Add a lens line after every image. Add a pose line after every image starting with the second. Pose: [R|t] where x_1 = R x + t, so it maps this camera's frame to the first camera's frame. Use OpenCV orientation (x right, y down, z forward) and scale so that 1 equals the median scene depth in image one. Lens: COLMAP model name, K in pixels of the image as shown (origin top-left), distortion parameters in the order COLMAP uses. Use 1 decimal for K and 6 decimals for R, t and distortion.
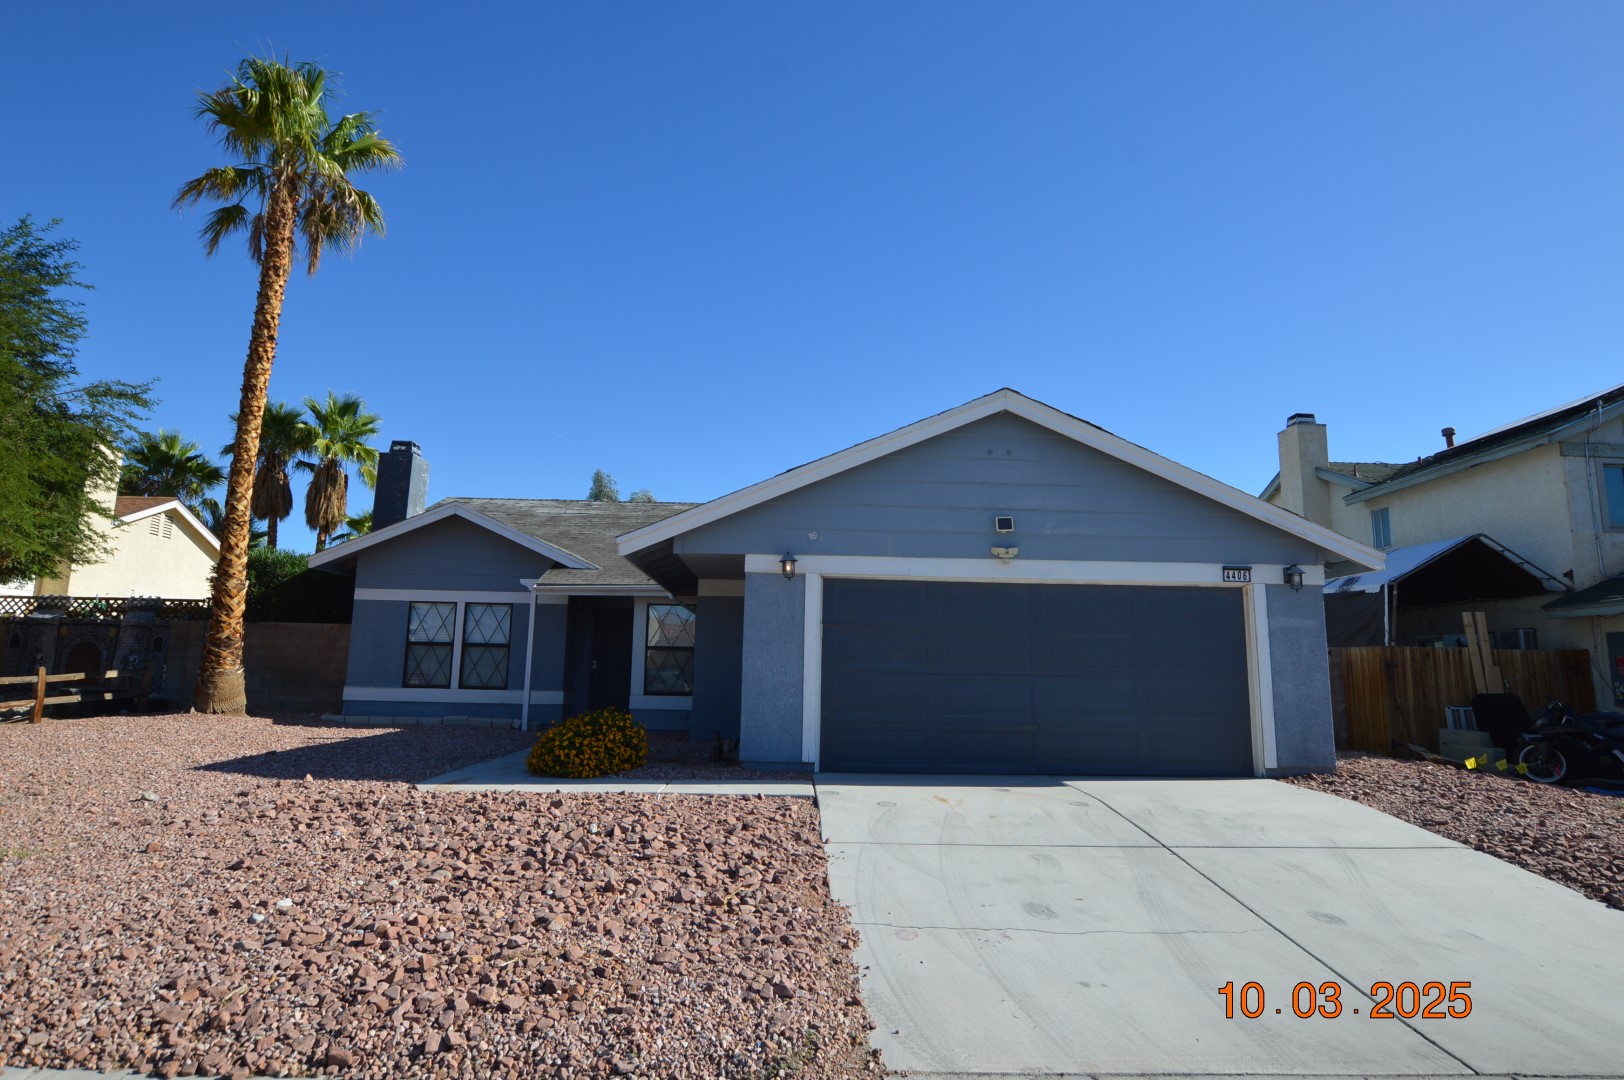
lens RADIAL K [[895.4, 0, 812.0], [0, 895.4, 540.0], [0, 0, 1]] dist [-0.014000, 0.000057]
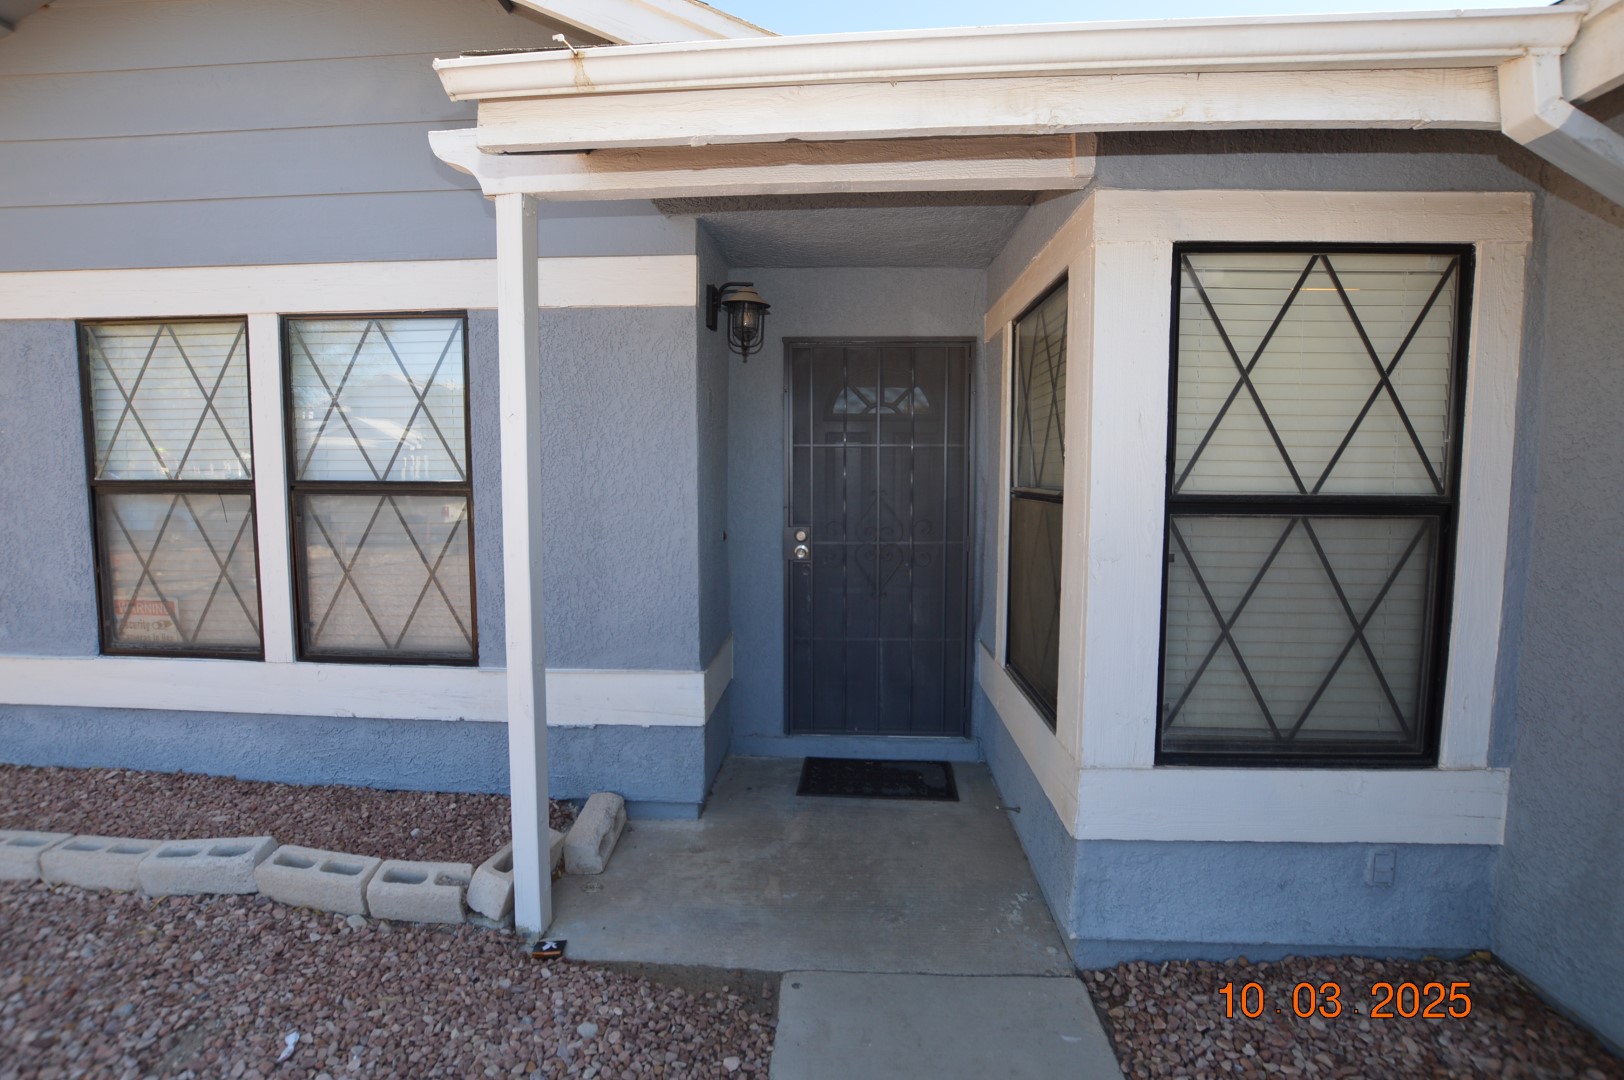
lens RADIAL K [[724.2, 0, 814.8], [0, 724.2, 524.0], [0, 0, 1]] dist [-0.015380, -0.000011]
pose [[0.996481, -0.008556, -0.083378, -0.246126], [0.027188, 0.973983, 0.224986, 0.092351], [0.079284, -0.226461, 0.970788, 0.874628]]
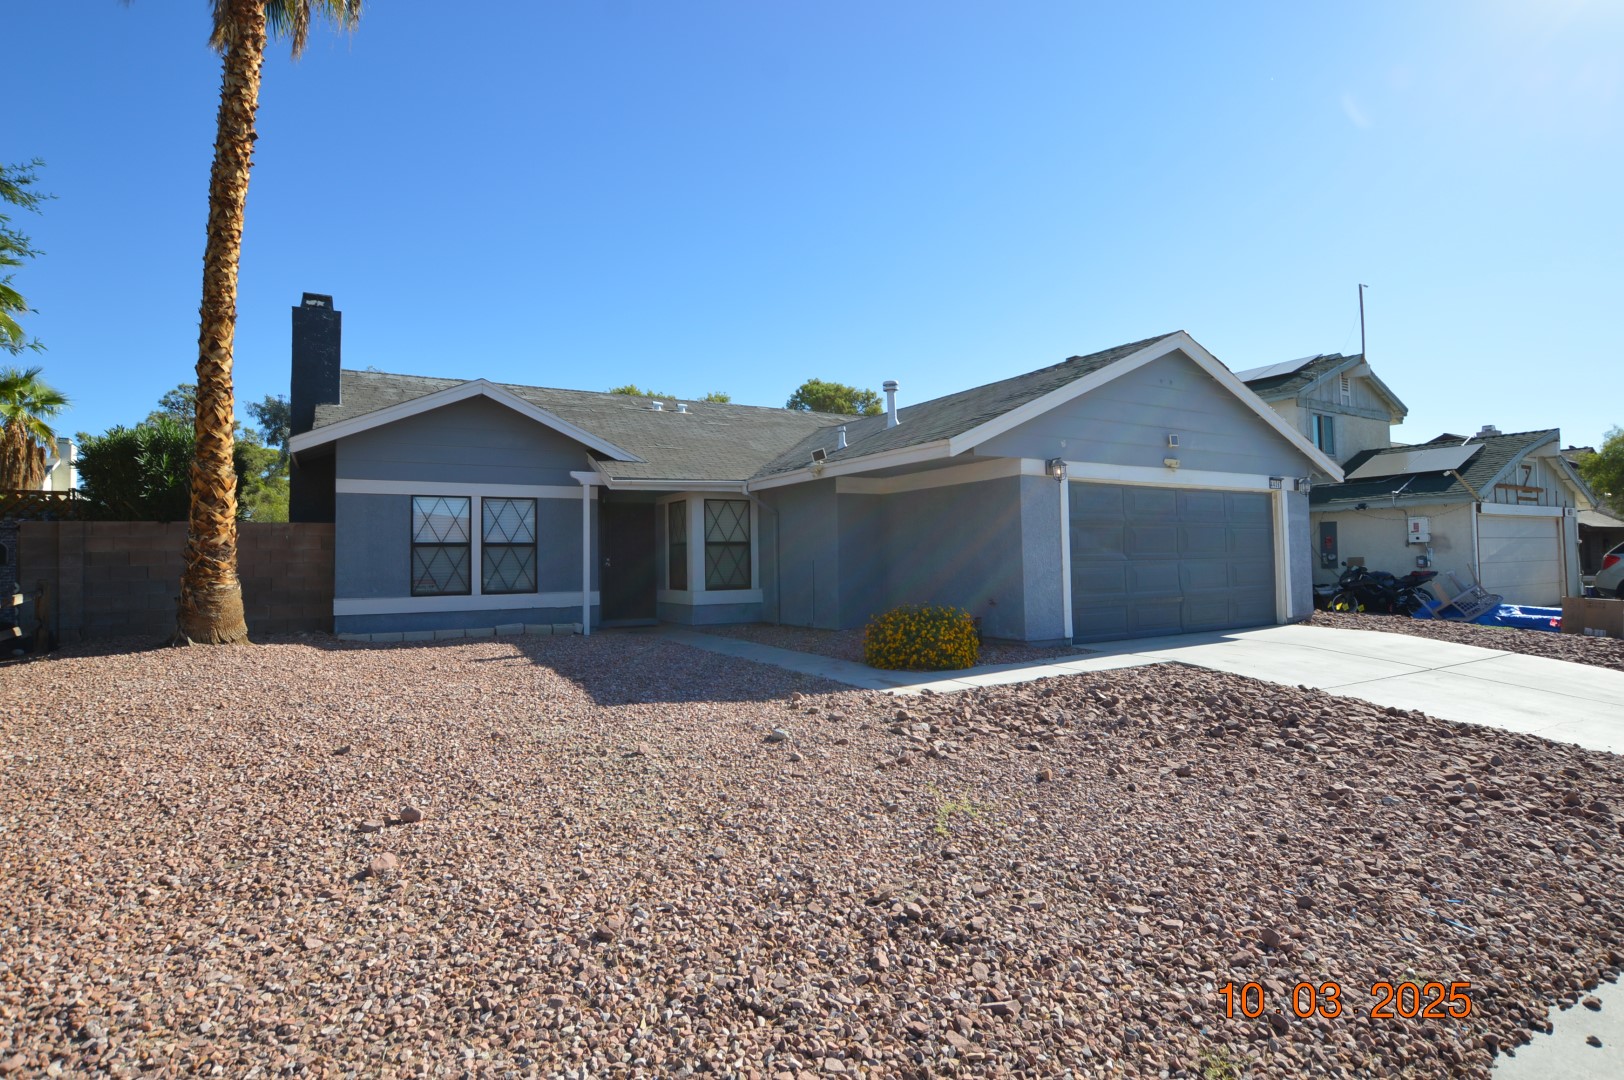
lens RADIAL K [[814.1, 0, 812.0], [0, 814.1, 540.0], [0, 0, 1]] dist [-0.023656, -0.000129]
pose [[0.874618, -0.019698, 0.484413, -0.528584], [-0.042090, 0.992317, 0.116345, 0.006671], [-0.482983, -0.122146, 0.867068, 0.164390]]
